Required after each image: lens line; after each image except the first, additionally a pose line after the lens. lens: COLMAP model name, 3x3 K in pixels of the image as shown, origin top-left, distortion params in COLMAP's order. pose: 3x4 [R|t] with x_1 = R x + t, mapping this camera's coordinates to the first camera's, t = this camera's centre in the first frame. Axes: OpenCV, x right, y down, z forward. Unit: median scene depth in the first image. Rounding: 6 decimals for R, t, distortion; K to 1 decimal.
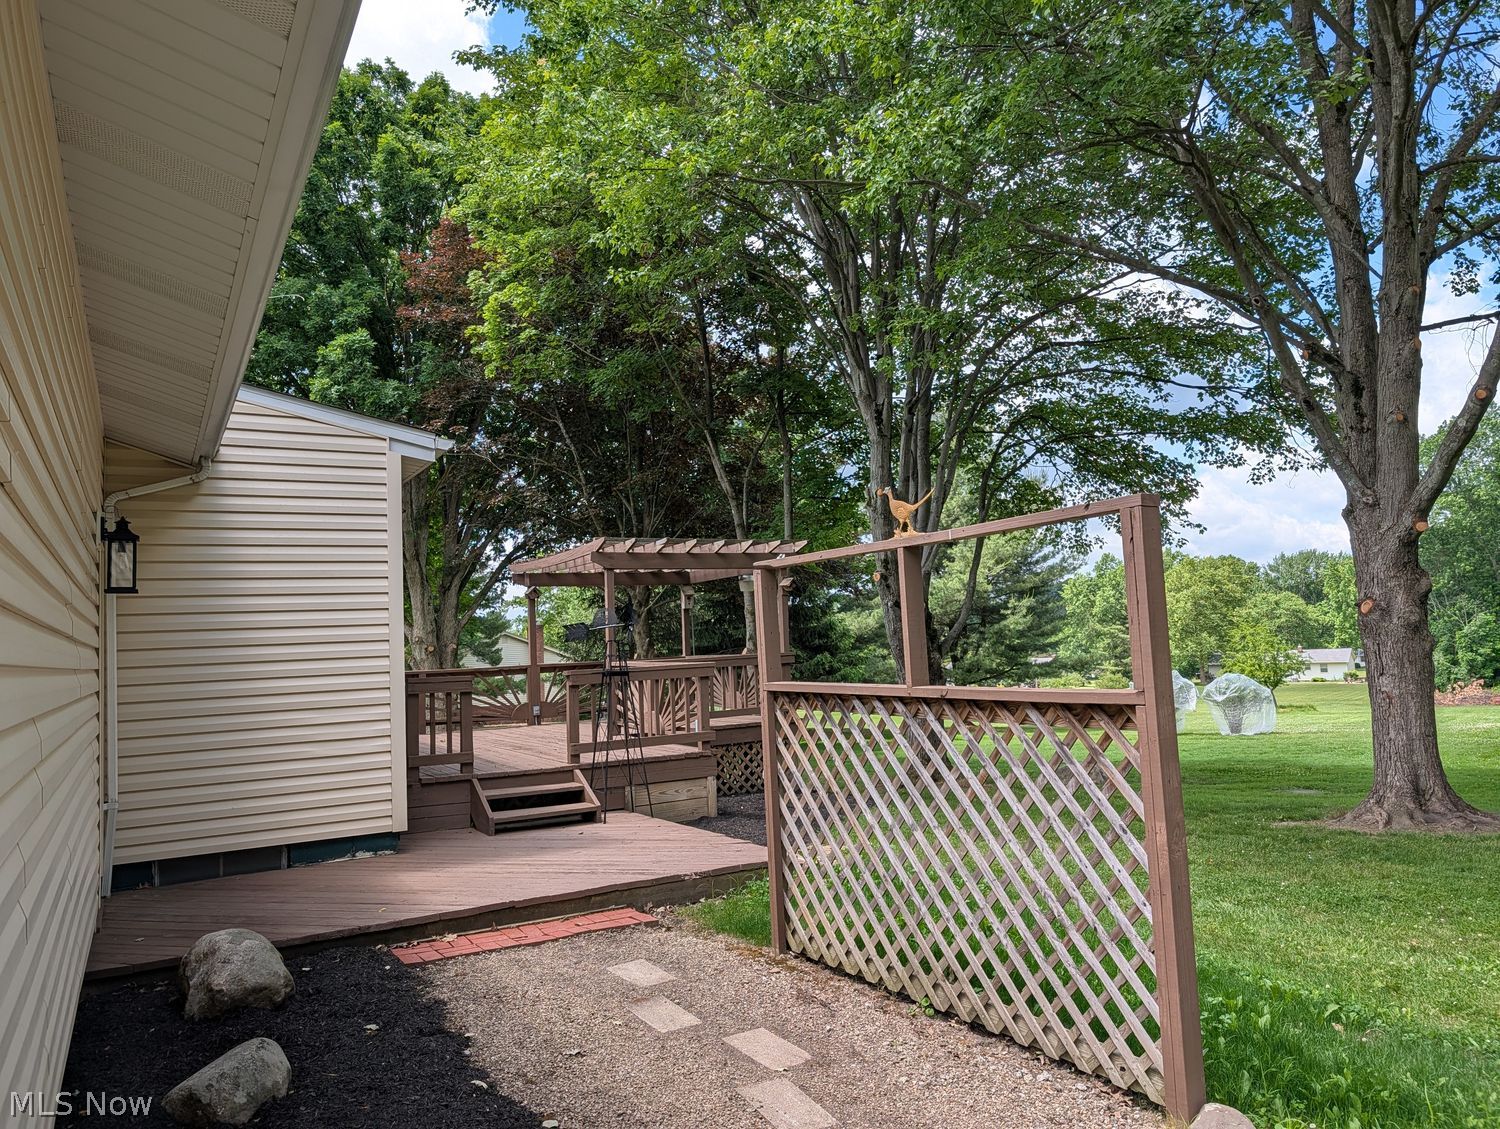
lens RADIAL K [[1042.2, 0, 747.4], [0, 1042.2, 570.9], [0, 0, 1]] dist [-0.009214, -0.005490]
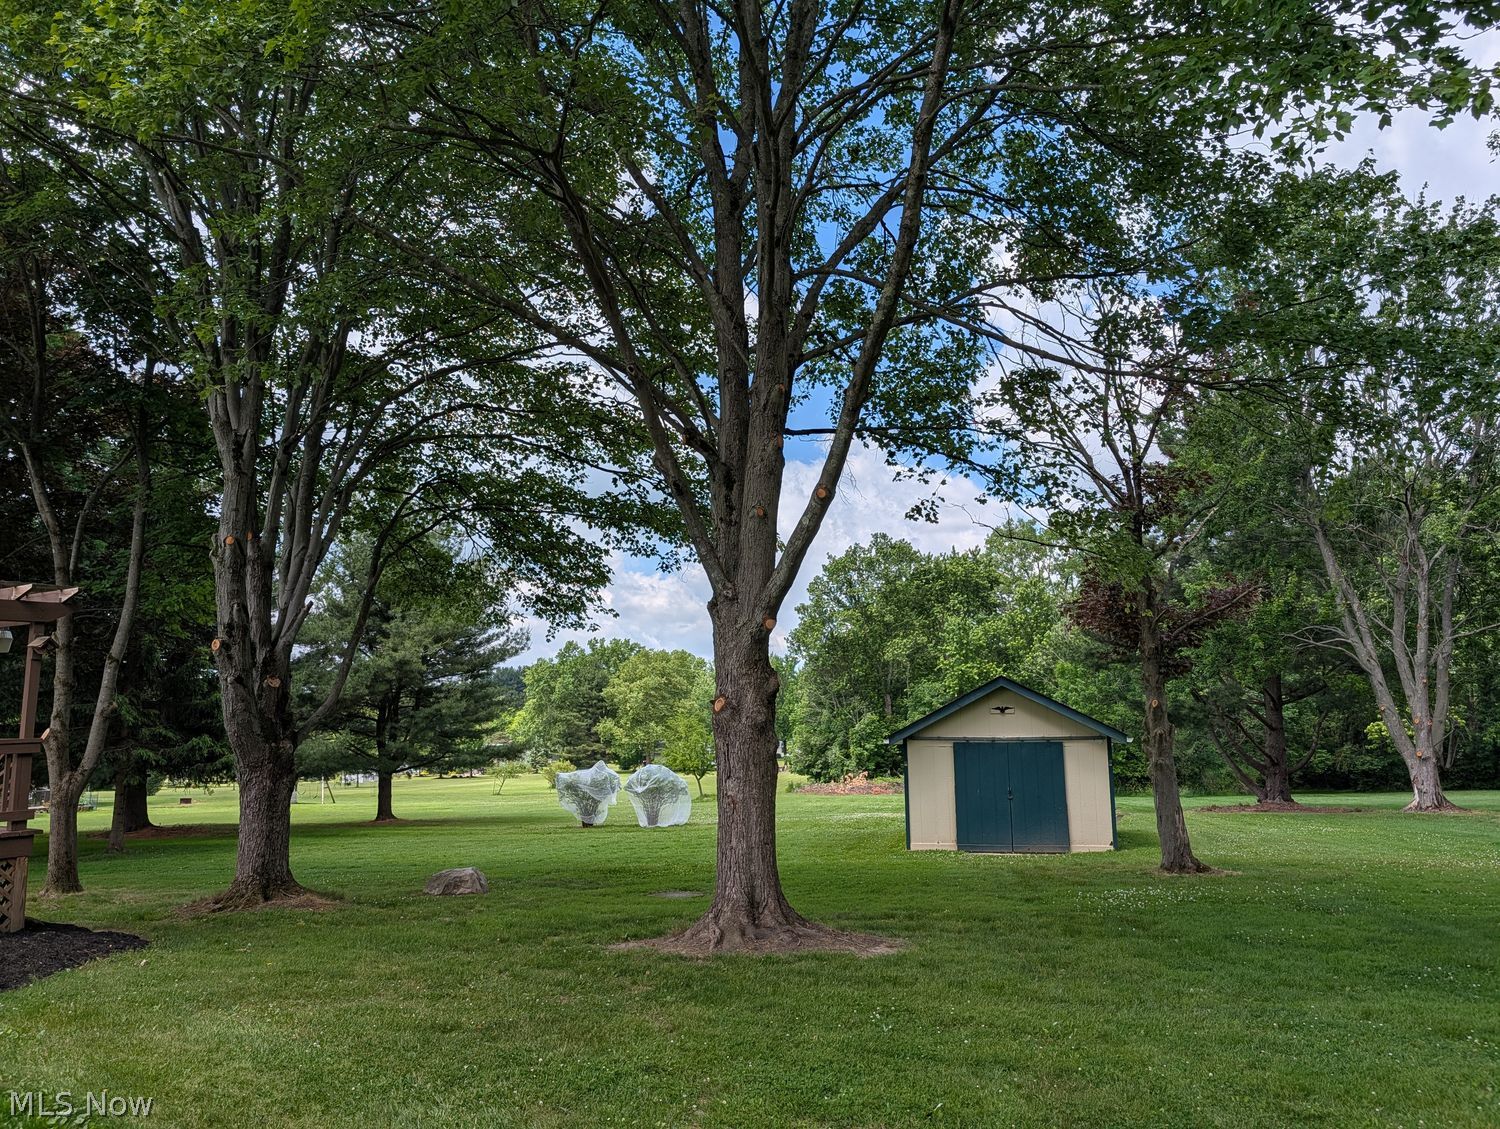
lens RADIAL K [[1062.7, 0, 726.8], [0, 1062.7, 557.6], [0, 0, 1]] dist [0.063813, -0.109042]
pose [[0.885013, 0.100975, 0.454485, 0.078975], [-0.060498, 0.992862, -0.102782, 0.000252], [-0.461619, 0.063468, 0.884805, 0.066757]]
